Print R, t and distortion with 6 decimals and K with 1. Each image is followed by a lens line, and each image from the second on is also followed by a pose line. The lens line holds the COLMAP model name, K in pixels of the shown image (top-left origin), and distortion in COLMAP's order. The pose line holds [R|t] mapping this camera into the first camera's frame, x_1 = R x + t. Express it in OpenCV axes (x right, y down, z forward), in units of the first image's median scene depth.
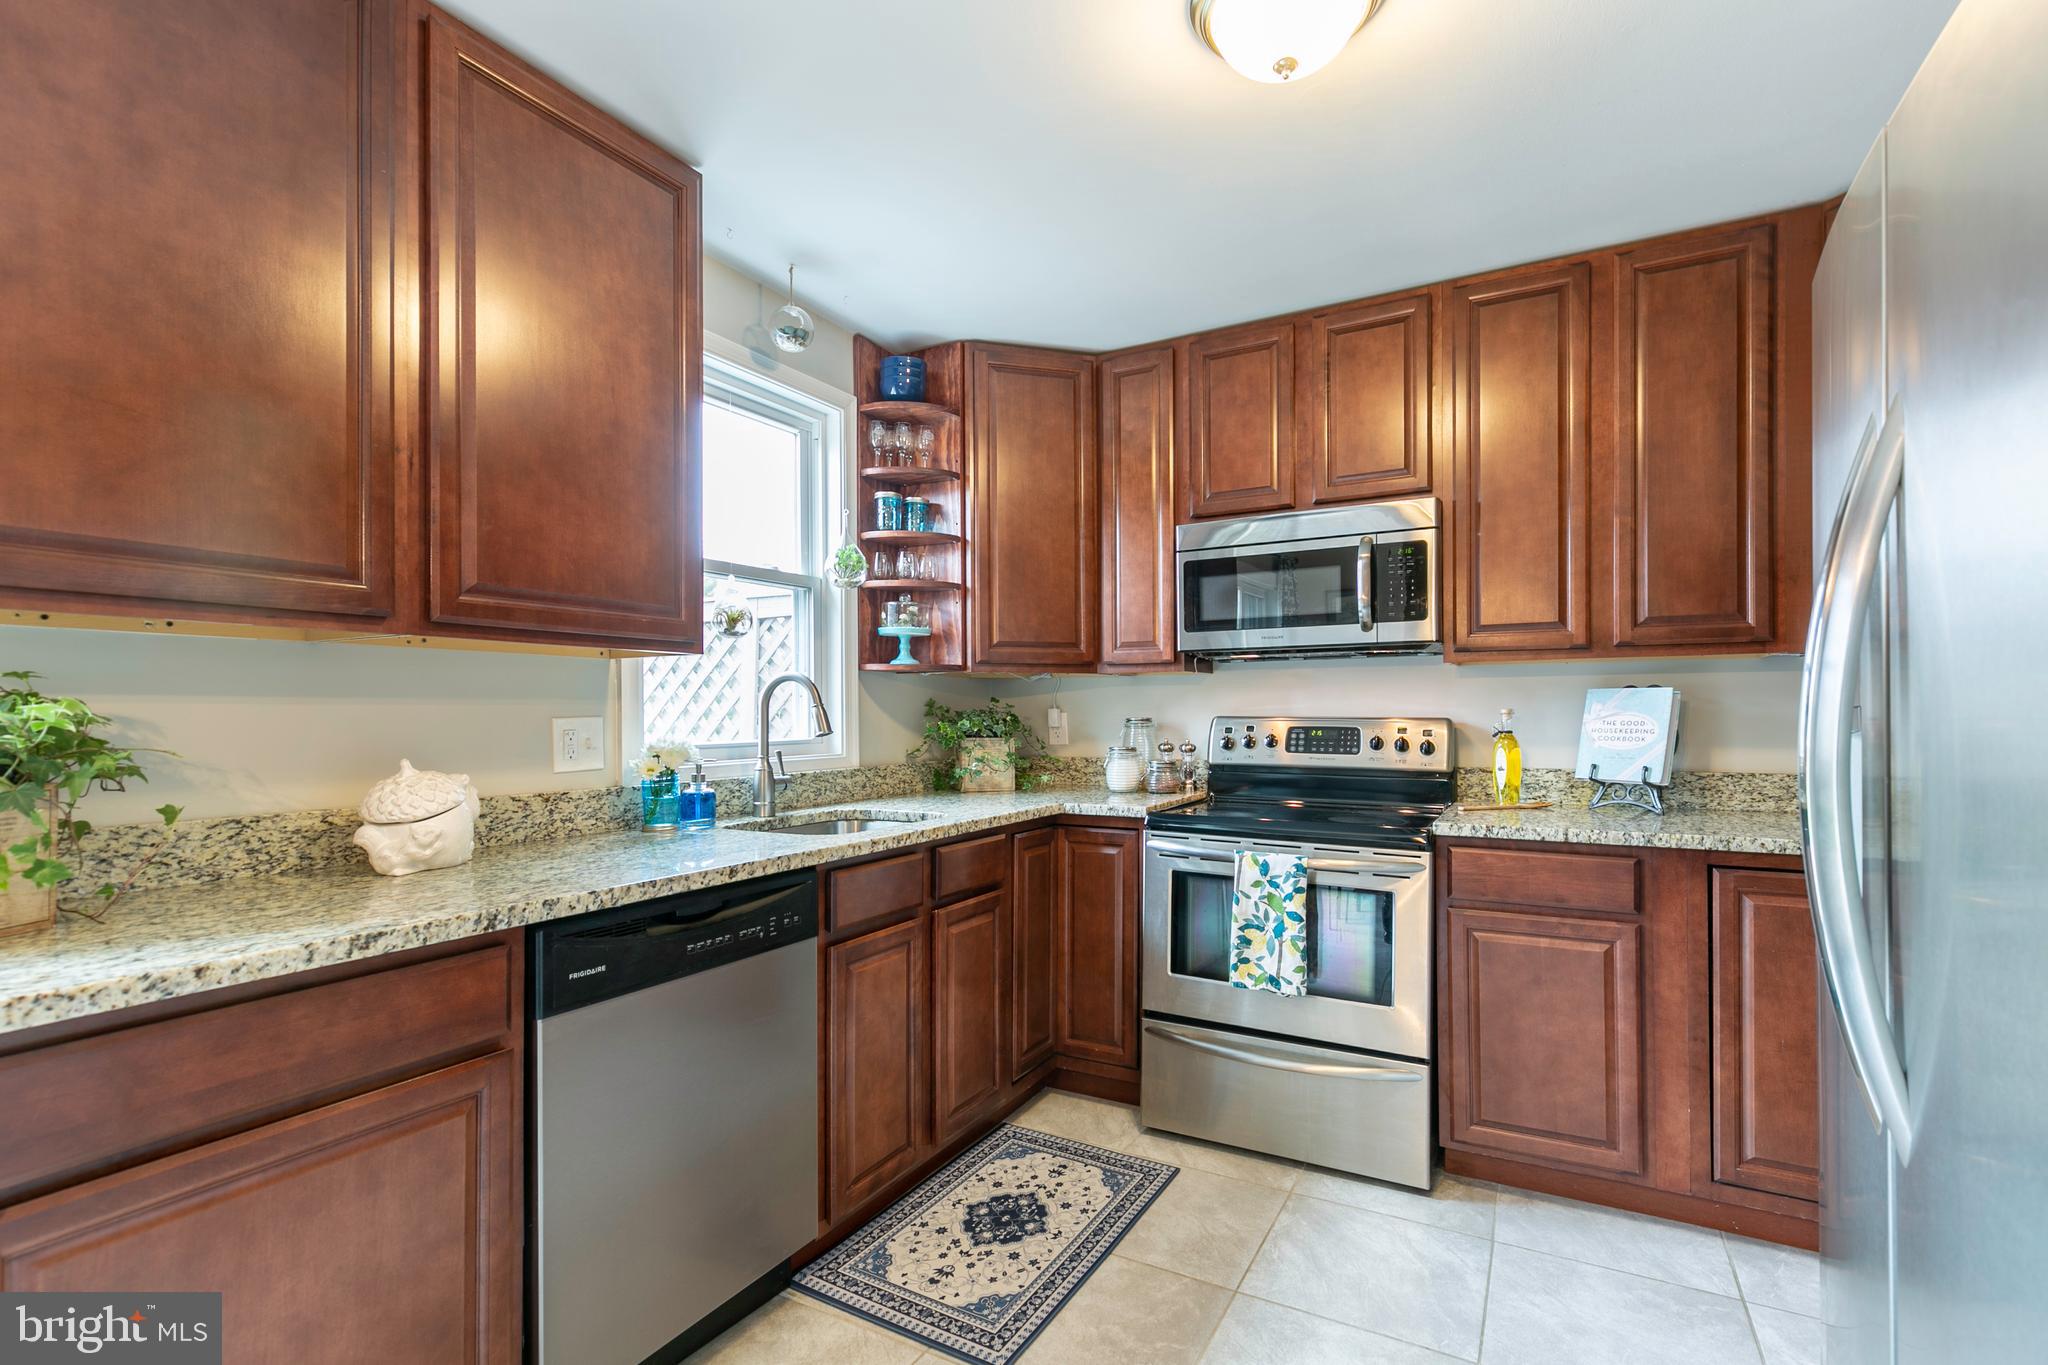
lens RADIAL K [[932.9, 0, 1003.7], [0, 932.9, 712.6], [0, 0, 1]] dist [0.005585, -0.000727]
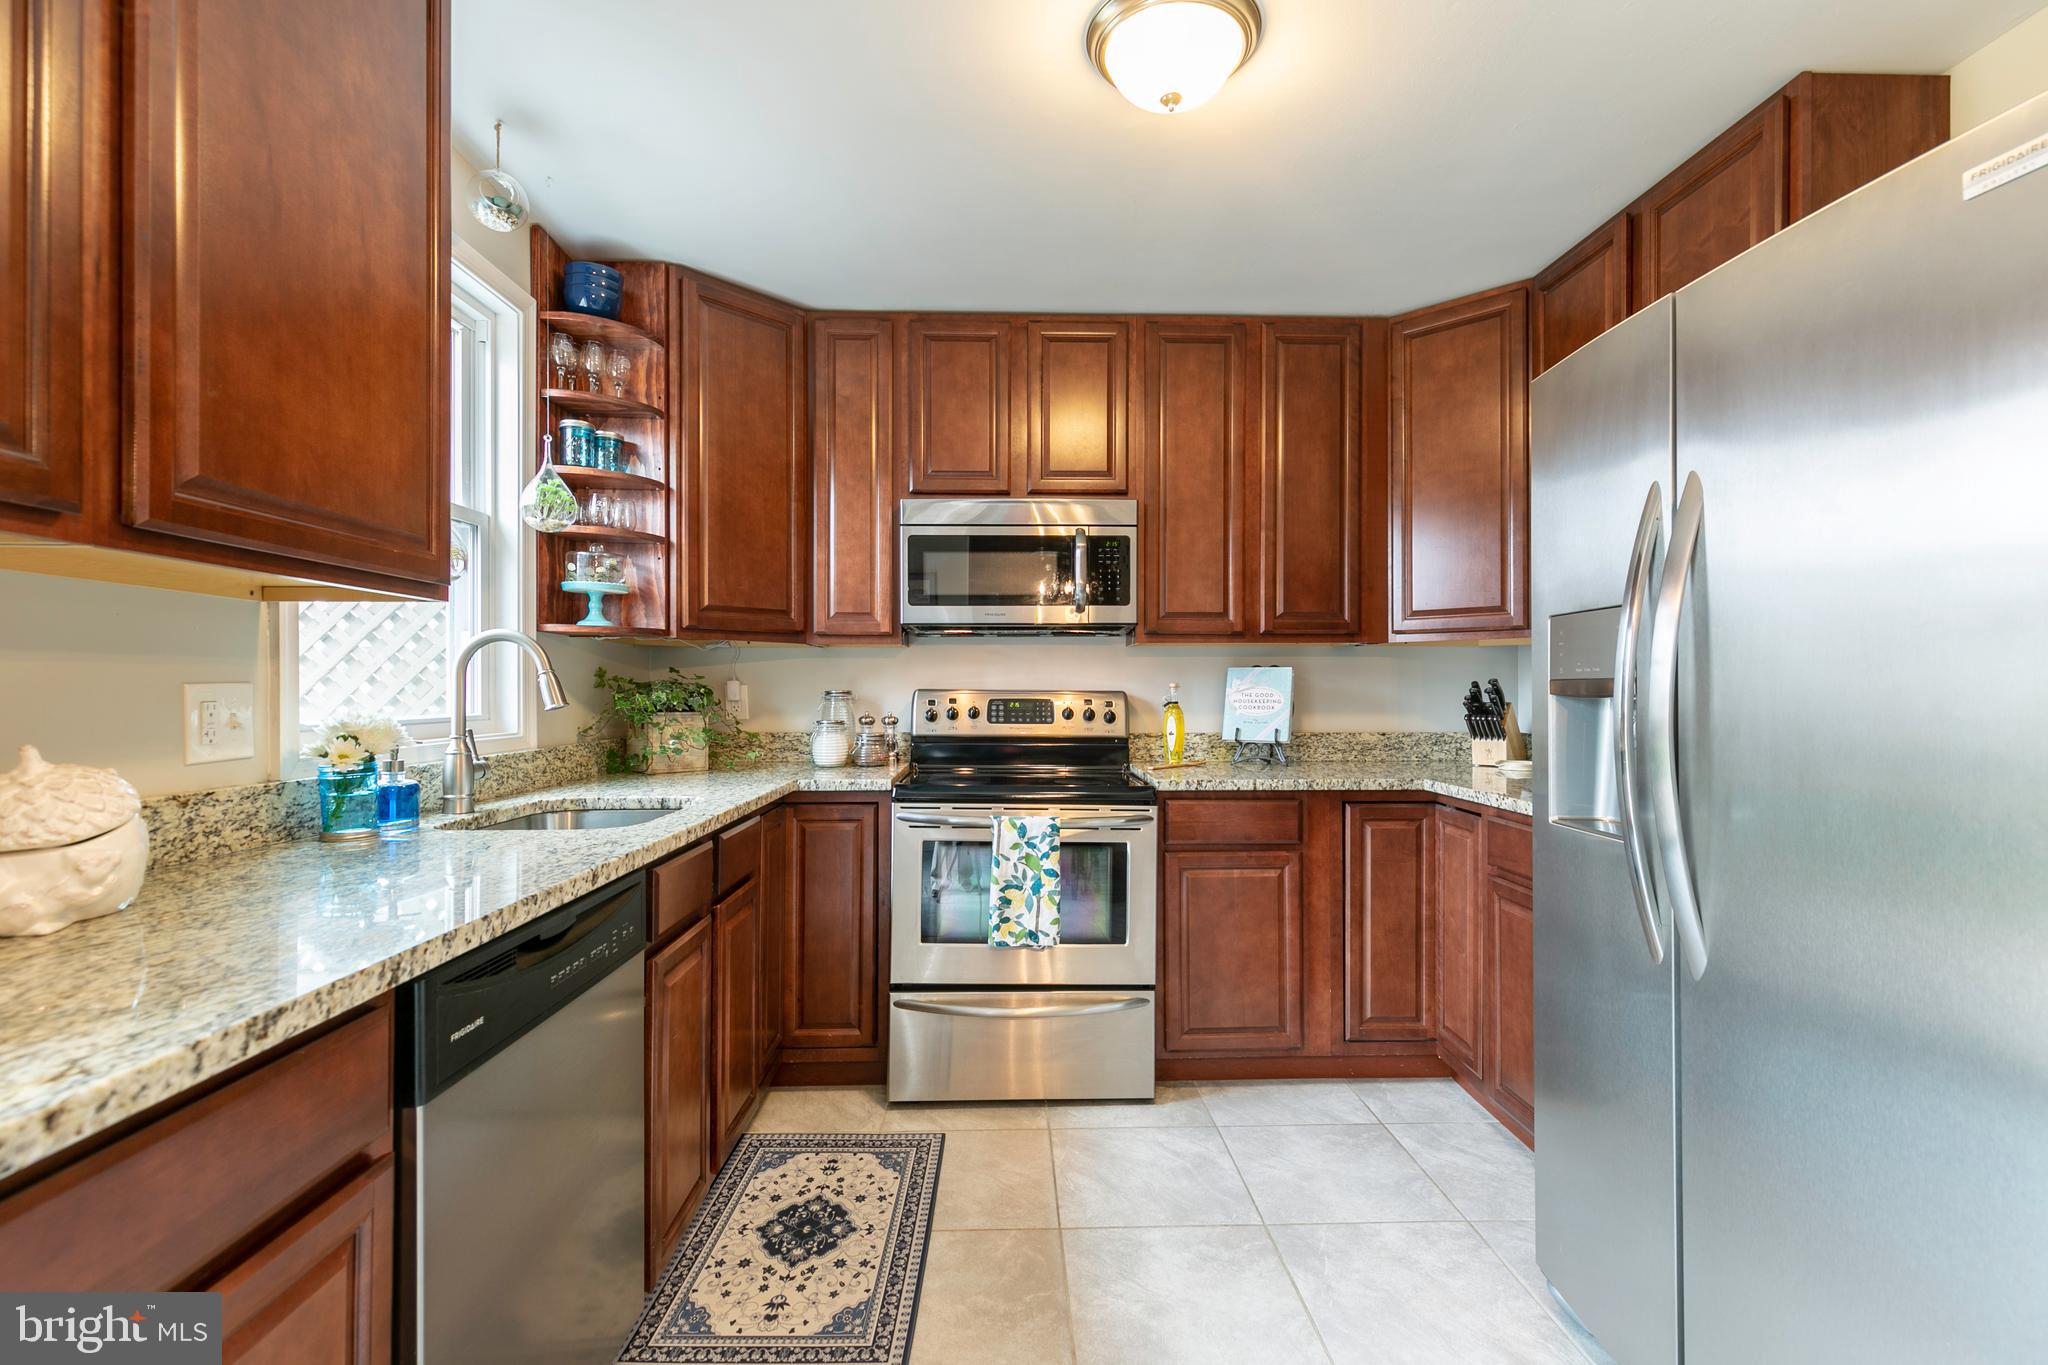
lens RADIAL K [[932.9, 0, 1015.2], [0, 932.9, 687.6], [0, 0, 1]] dist [0.005585, -0.000727]
pose [[0.858219, 0.005493, 0.513254, -0.285315], [-0.004242, 0.999984, -0.003609, 0.007739], [-0.513266, 0.000920, 0.858229, 0.096321]]
